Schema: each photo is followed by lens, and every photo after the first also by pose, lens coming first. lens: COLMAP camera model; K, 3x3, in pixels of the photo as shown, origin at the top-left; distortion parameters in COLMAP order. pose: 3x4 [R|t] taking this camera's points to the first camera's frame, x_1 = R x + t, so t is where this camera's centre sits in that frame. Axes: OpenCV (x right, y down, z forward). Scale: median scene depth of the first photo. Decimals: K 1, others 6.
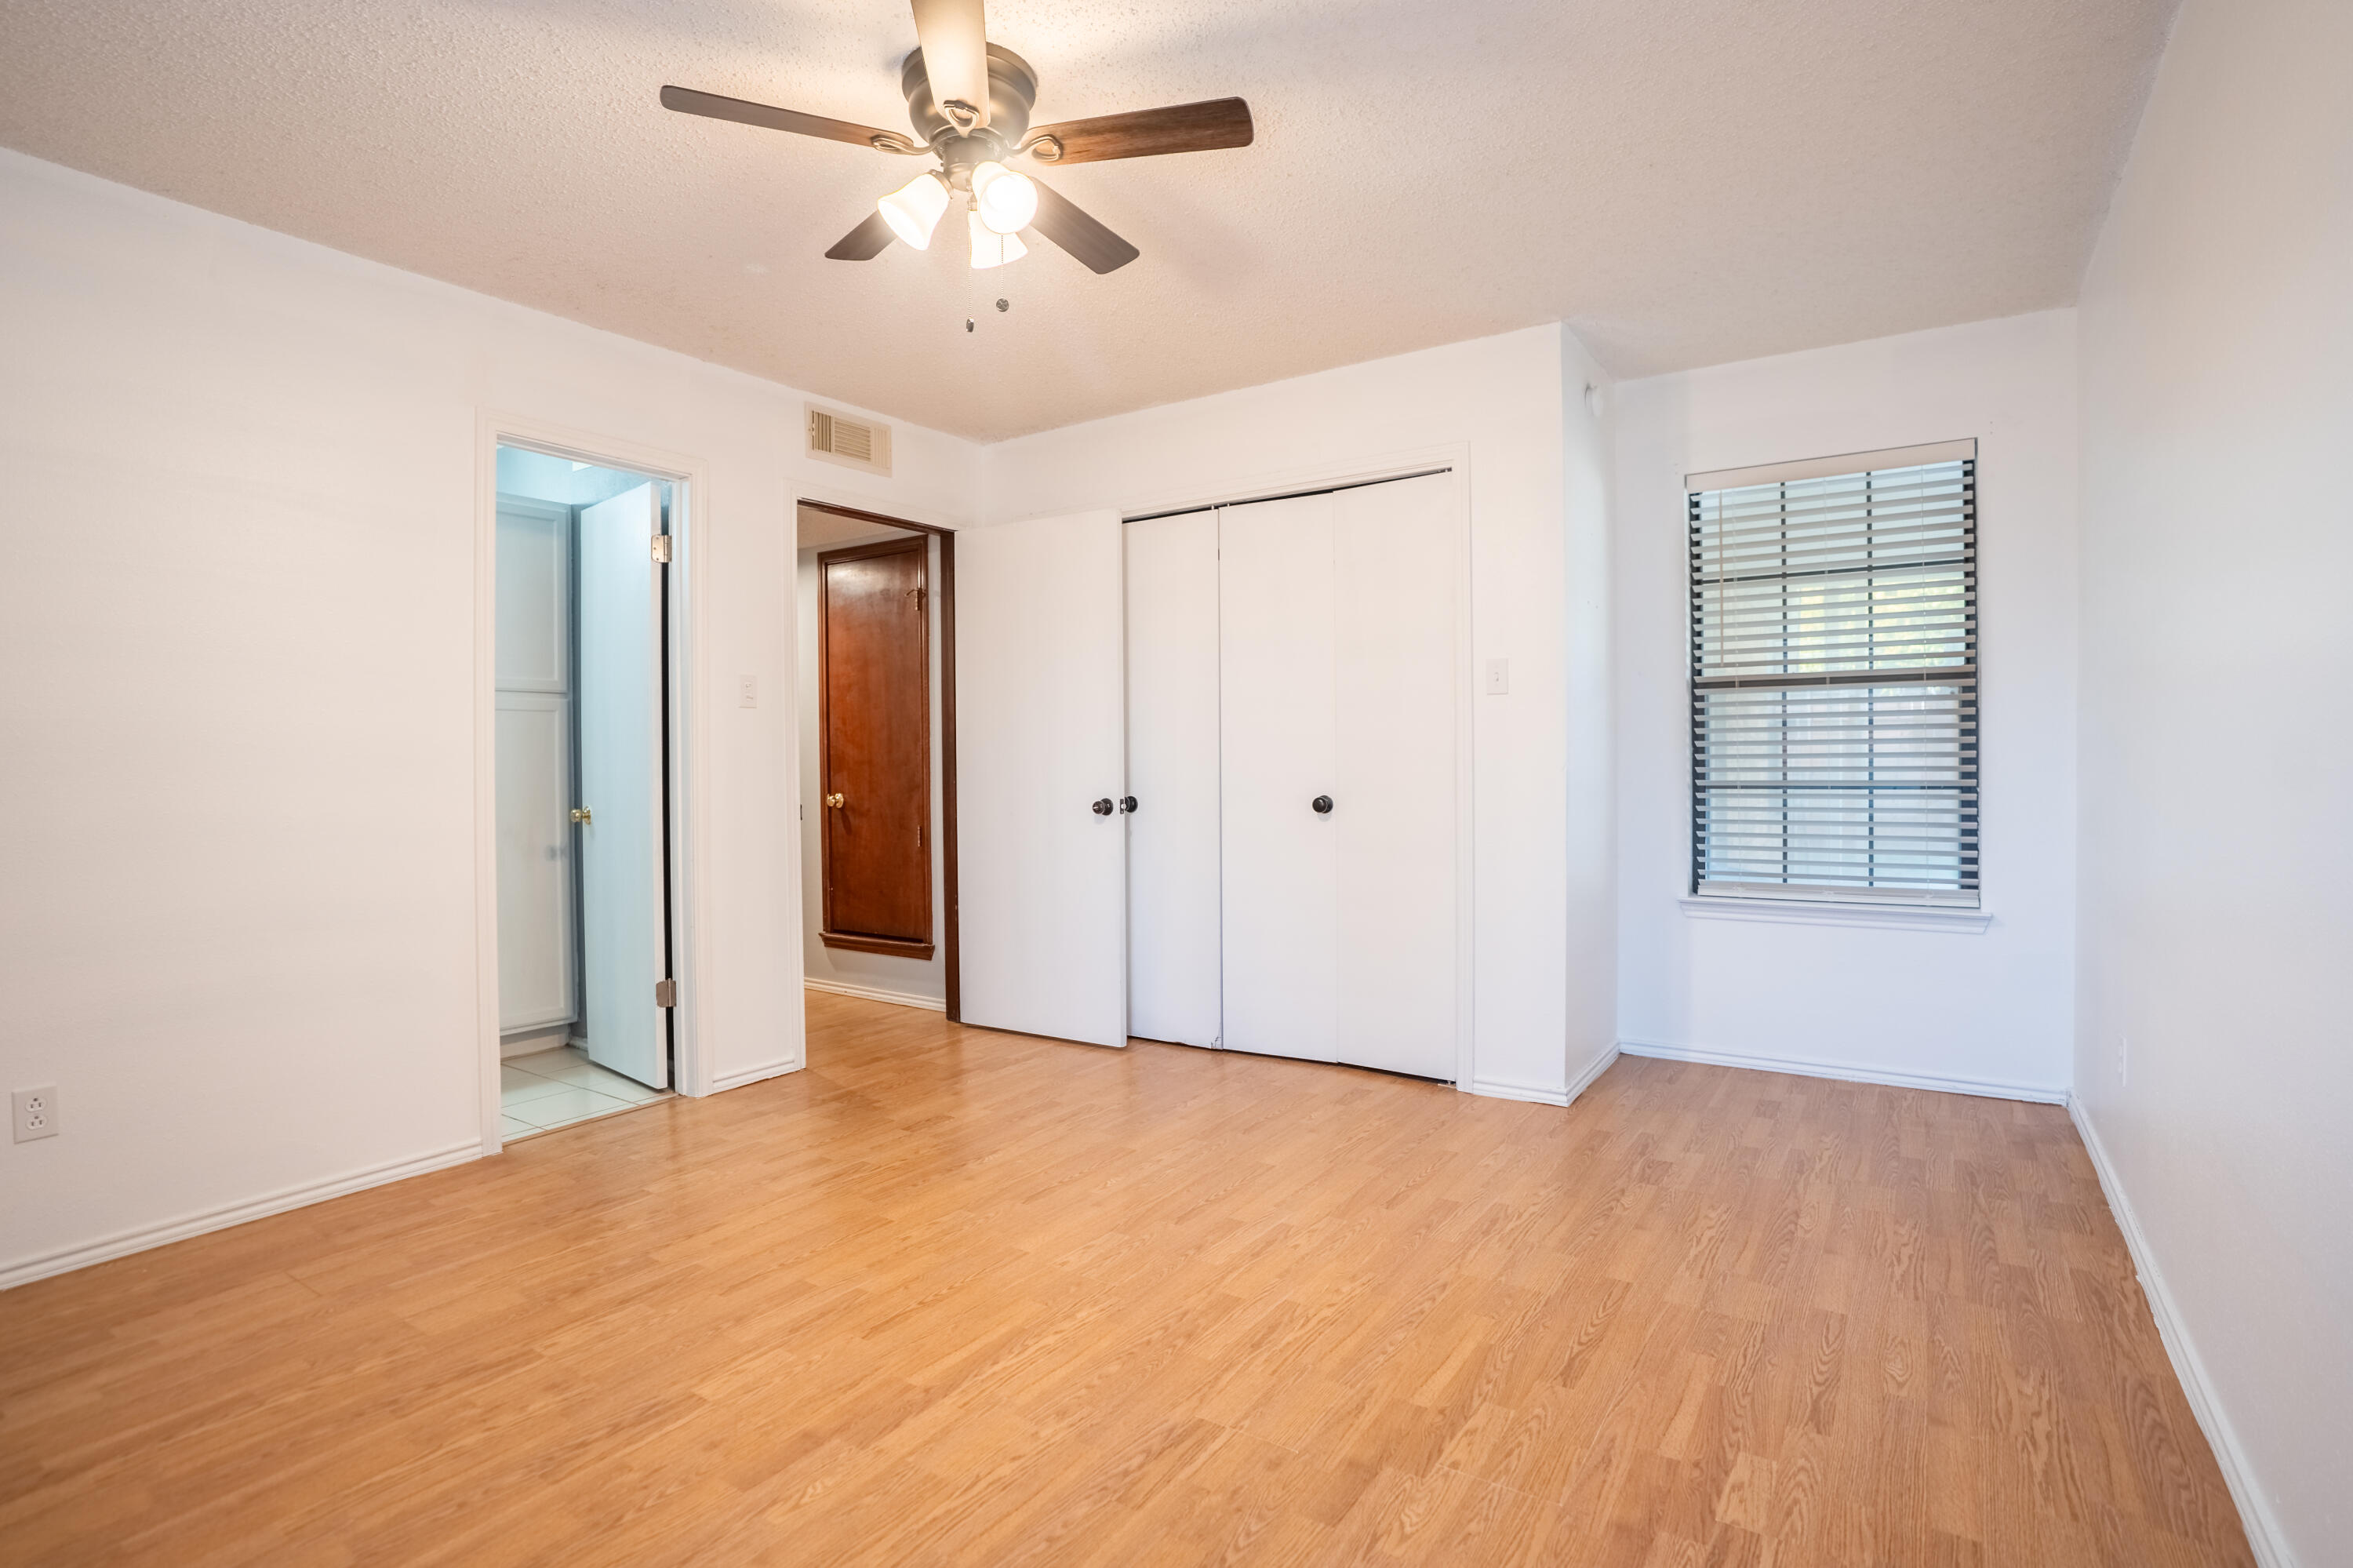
lens RADIAL K [[1155.6, 0, 1176.5], [0, 1155.6, 784.0], [0, 0, 1]] dist [-0.067654, 0.029907]
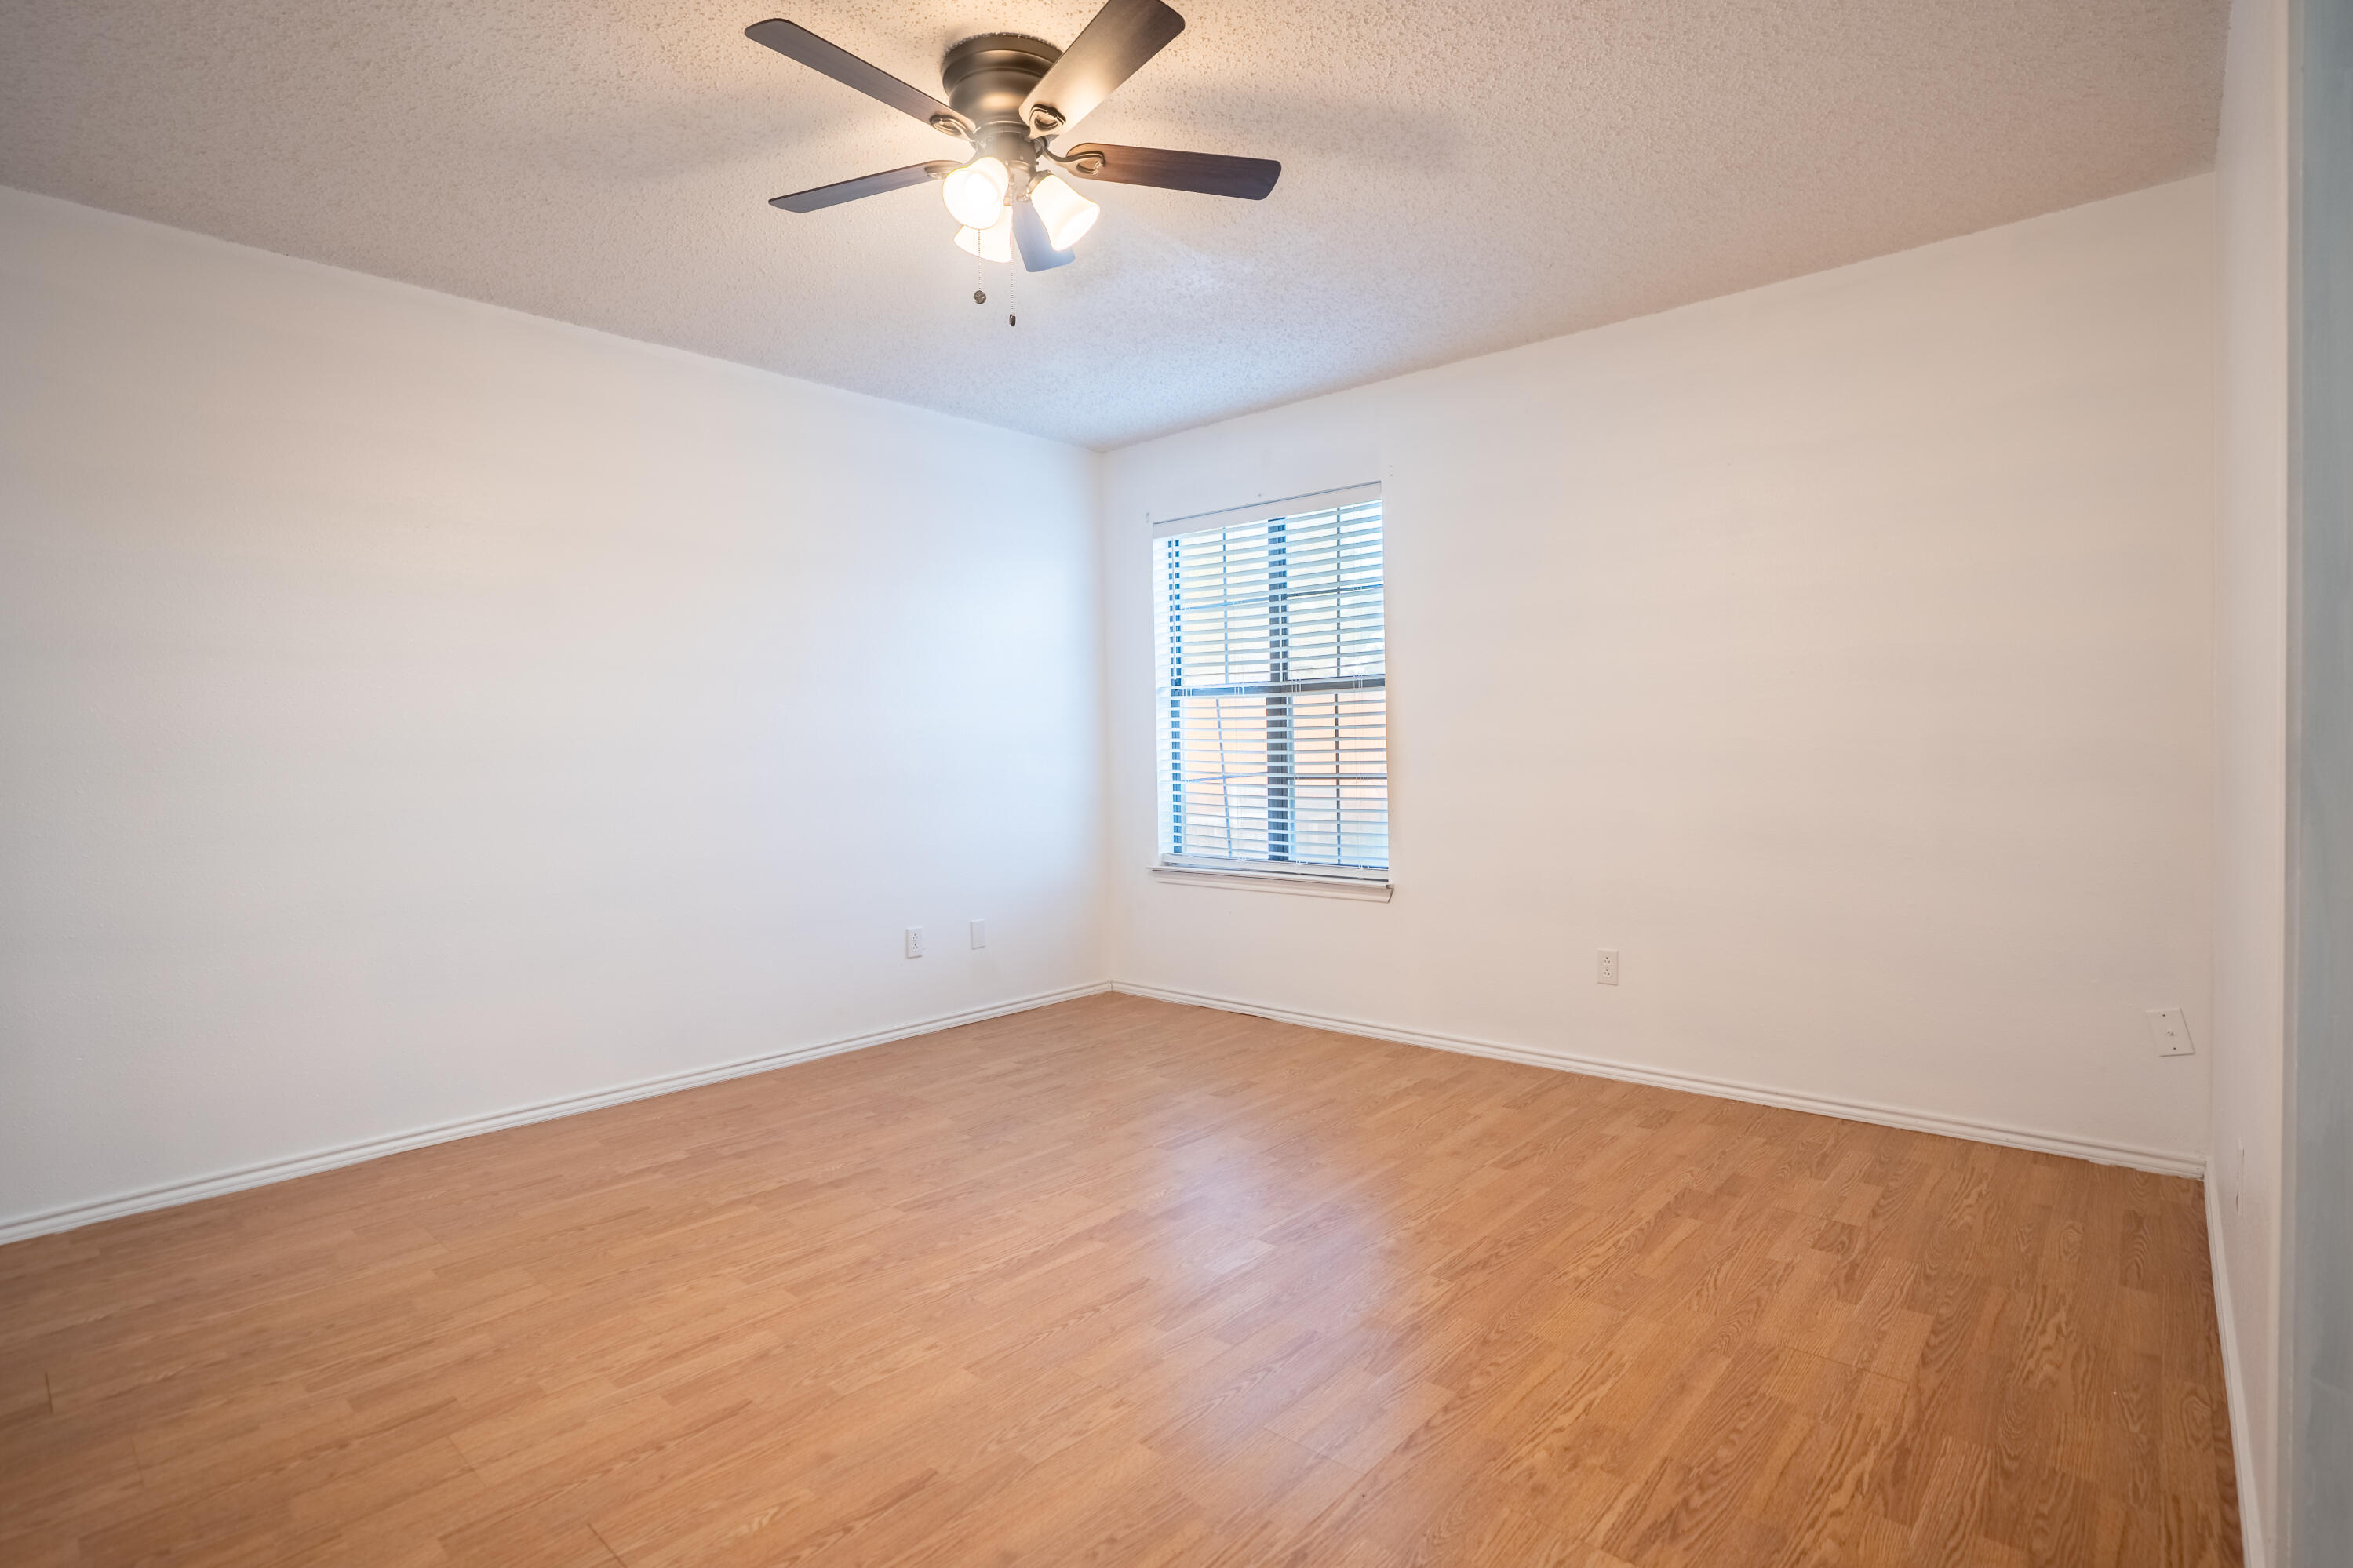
lens RADIAL K [[1155.4, 0, 1176.5], [0, 1155.4, 784.0], [0, 0, 1]] dist [-0.067654, 0.029907]
pose [[-0.989583, 0.026271, 0.141548, -0.487636], [0.033044, 0.998408, 0.045716, -0.035139], [-0.140122, 0.049918, -0.988875, 2.130583]]
